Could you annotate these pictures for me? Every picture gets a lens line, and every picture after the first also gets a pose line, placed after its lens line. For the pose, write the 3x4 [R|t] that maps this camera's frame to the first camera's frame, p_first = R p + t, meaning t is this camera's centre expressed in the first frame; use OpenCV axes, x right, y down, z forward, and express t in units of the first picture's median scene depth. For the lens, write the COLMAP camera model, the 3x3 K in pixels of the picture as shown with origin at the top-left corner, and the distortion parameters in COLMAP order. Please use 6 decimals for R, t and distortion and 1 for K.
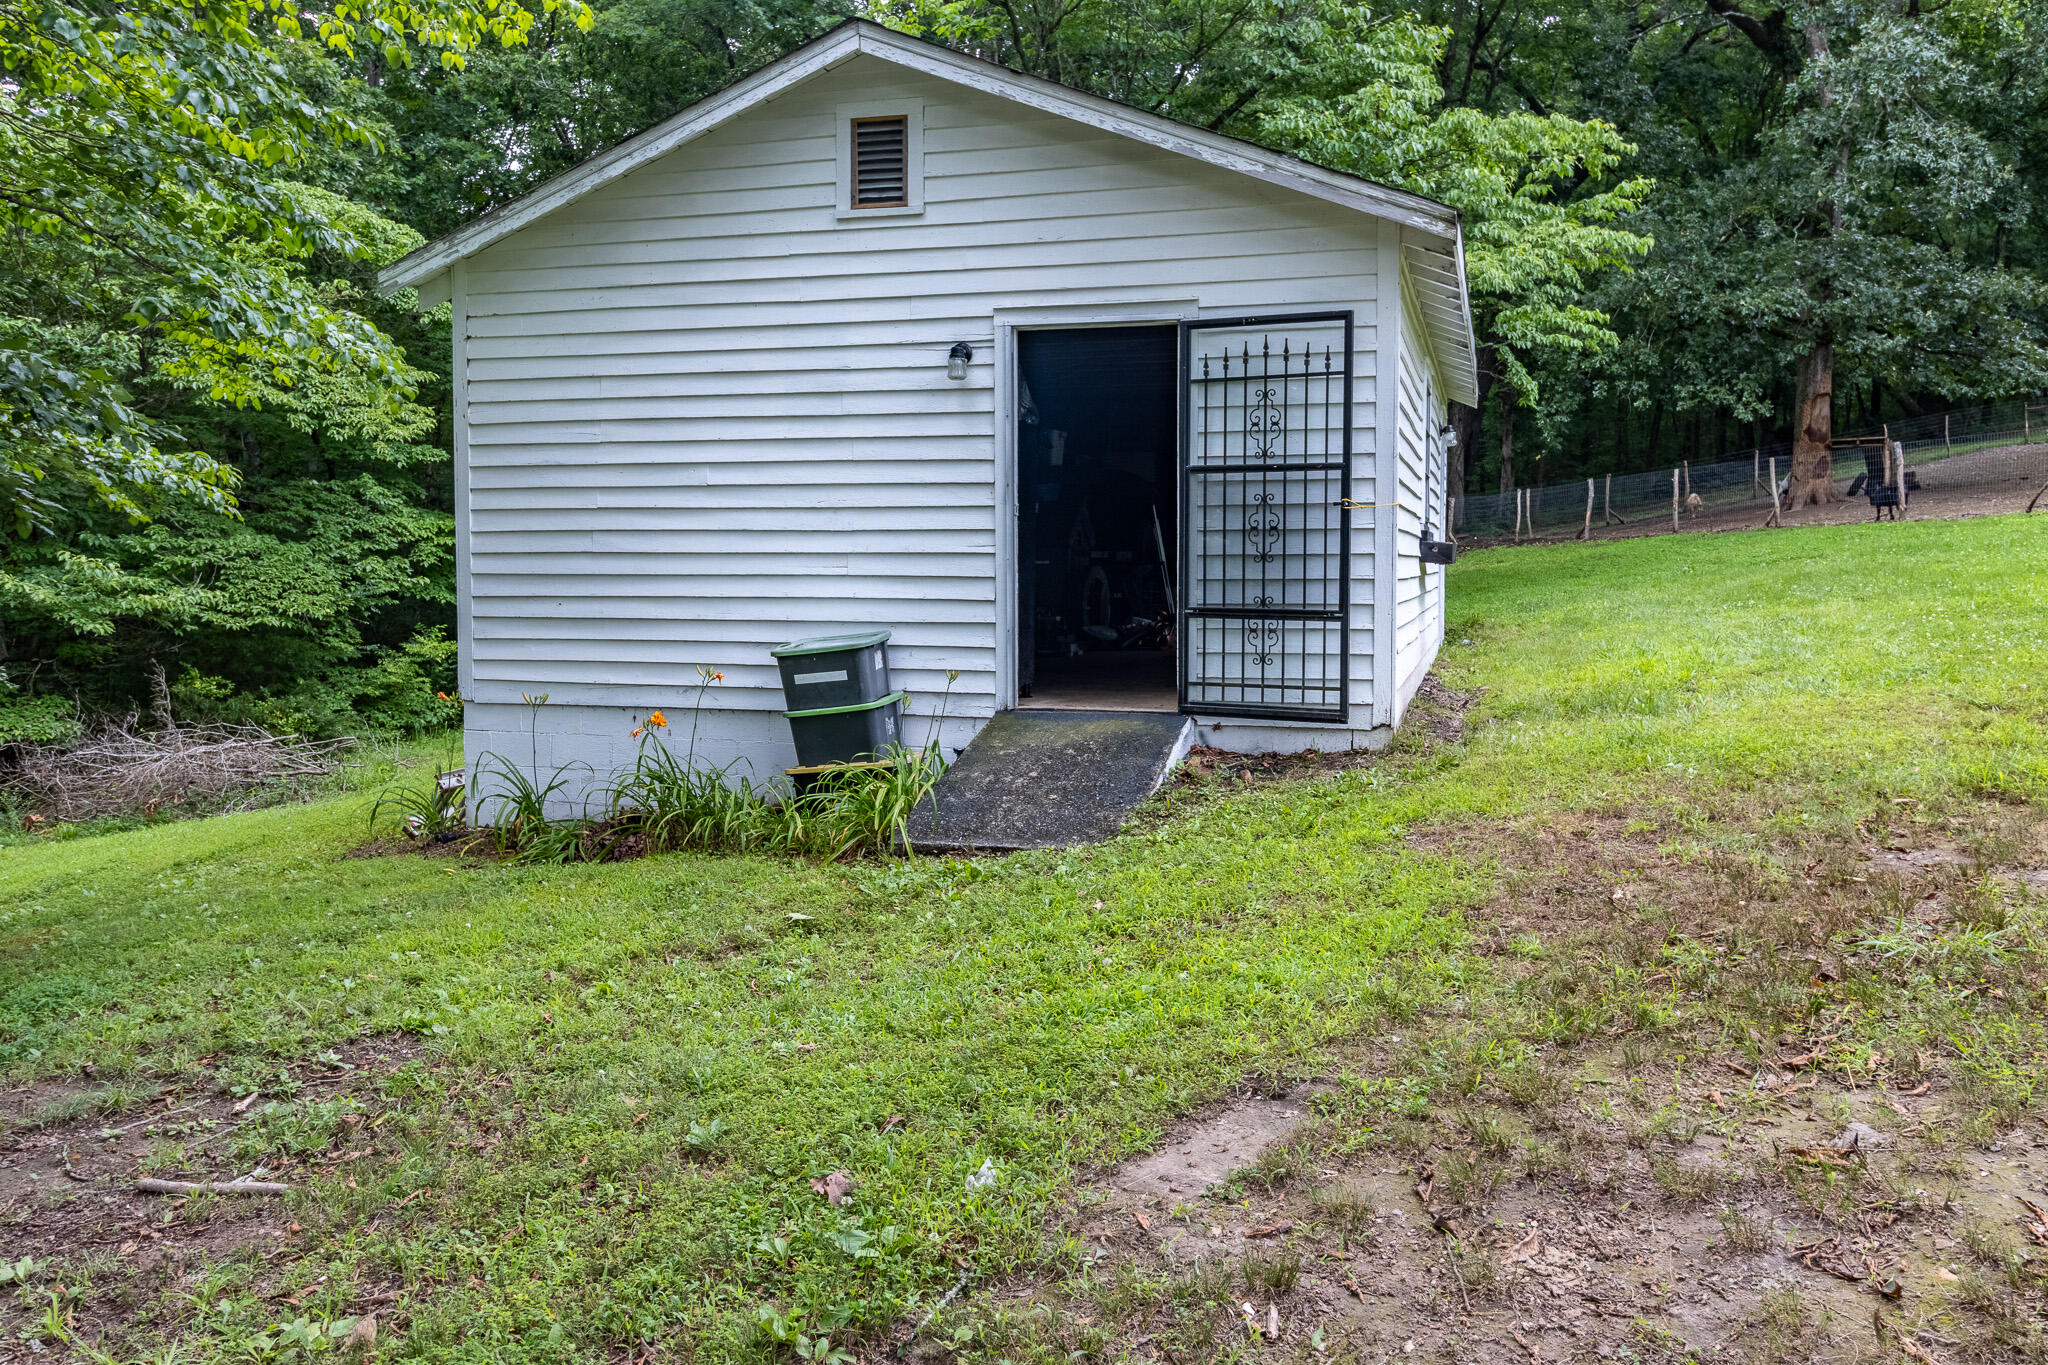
lens RADIAL K [[1387.9, 0, 1024.3], [0, 1387.9, 683.5], [0, 0, 1]] dist [-0.007687, 0.000903]
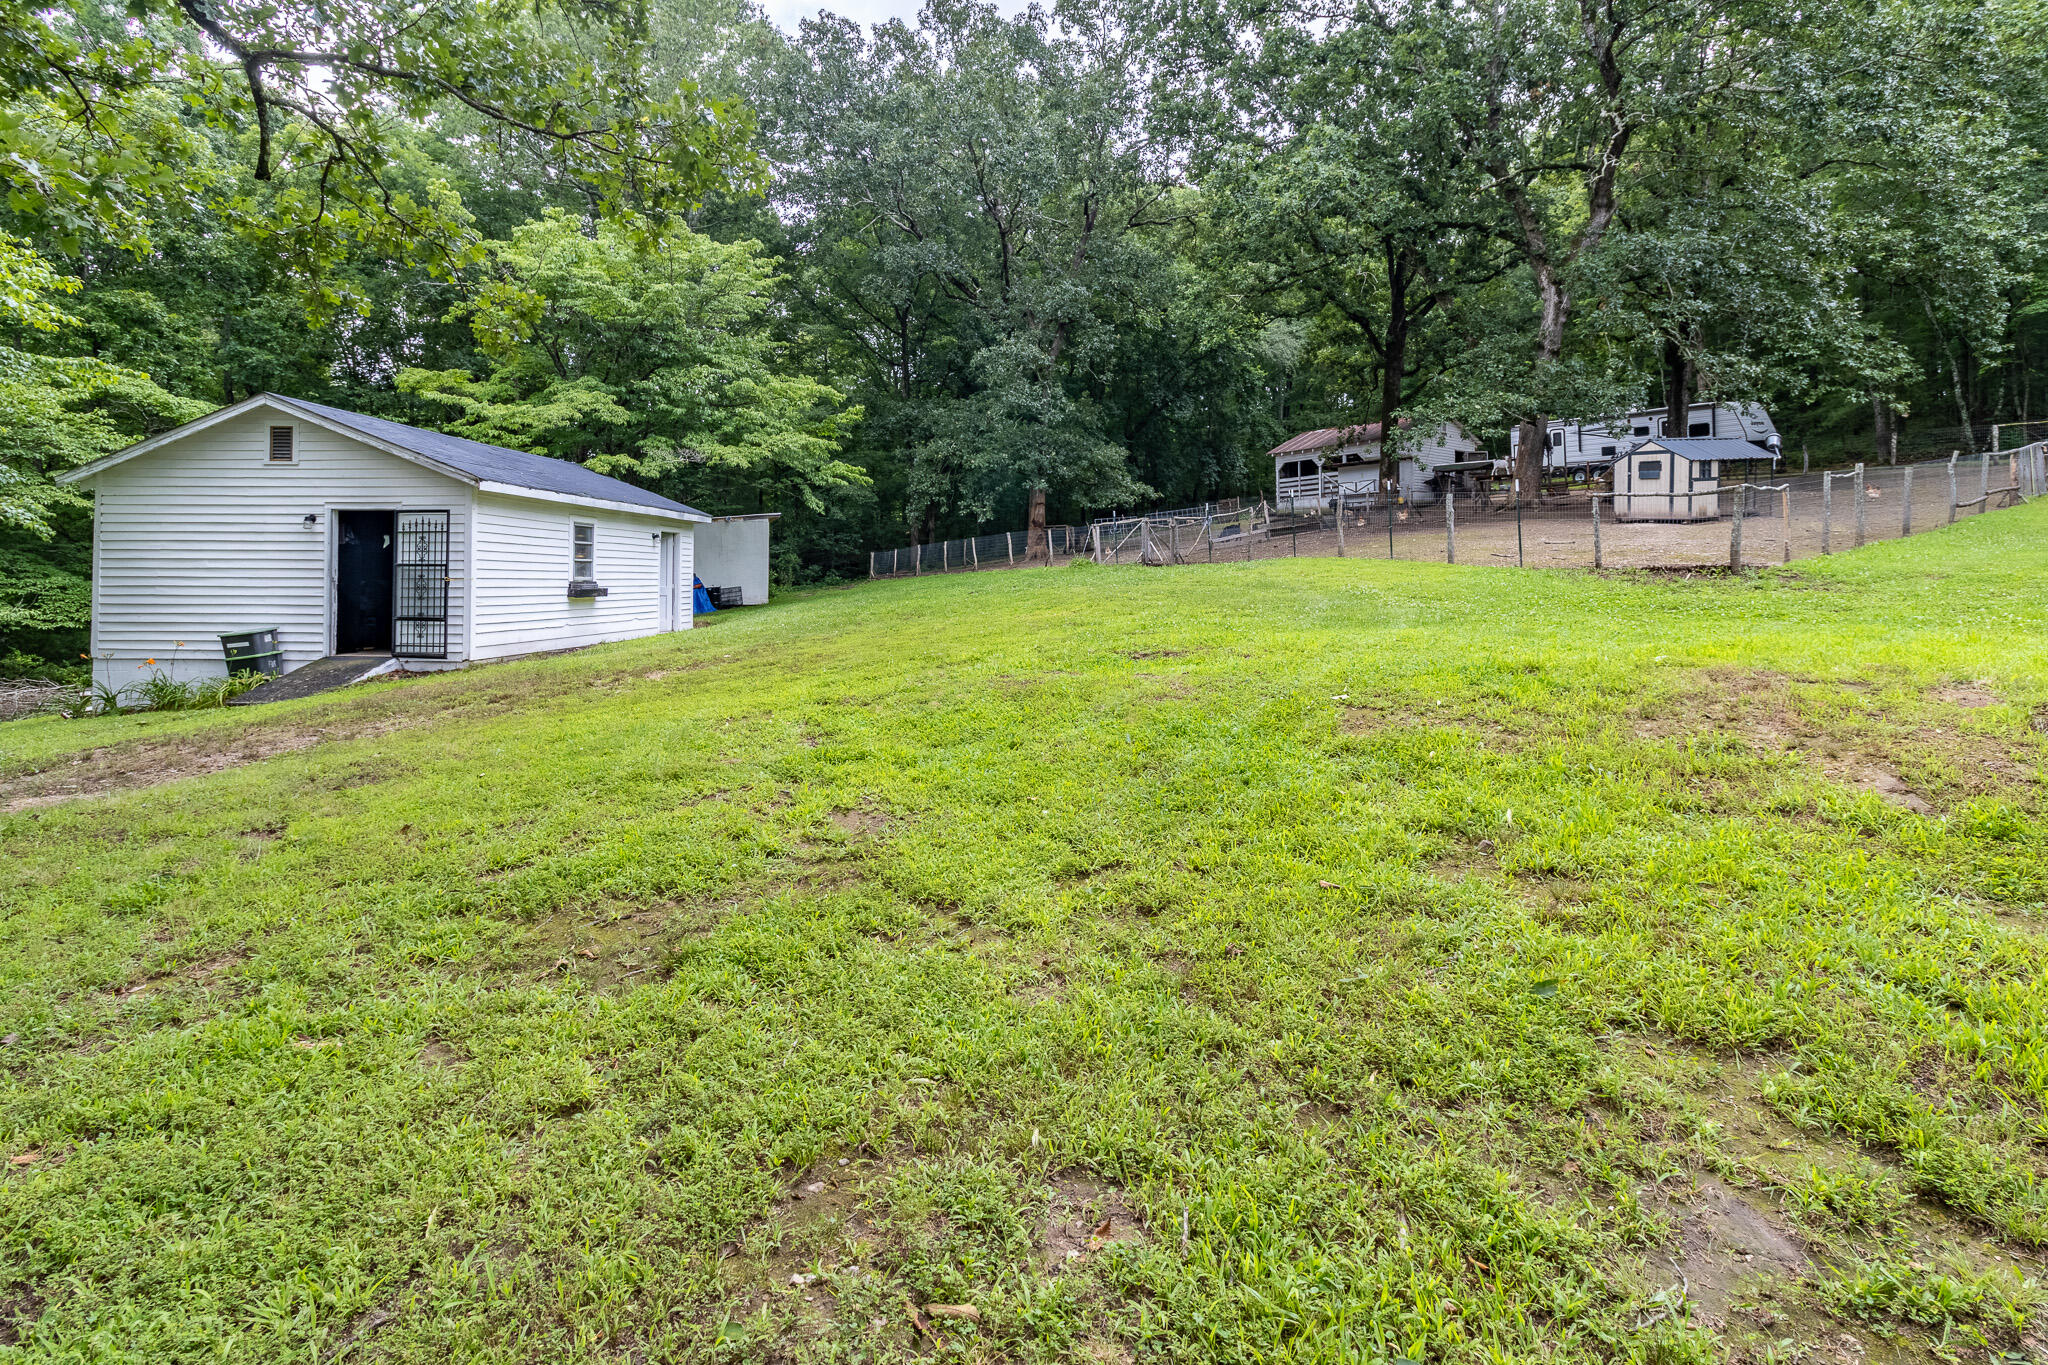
lens RADIAL K [[954.5, 0, 1031.9], [0, 954.5, 590.9], [0, 0, 1]] dist [0.001002, 0.000277]
pose [[0.980689, -0.001086, 0.195571, 0.949866], [0.015631, 0.997221, -0.072842, 0.047624], [-0.194948, 0.074492, 0.977981, -1.018605]]
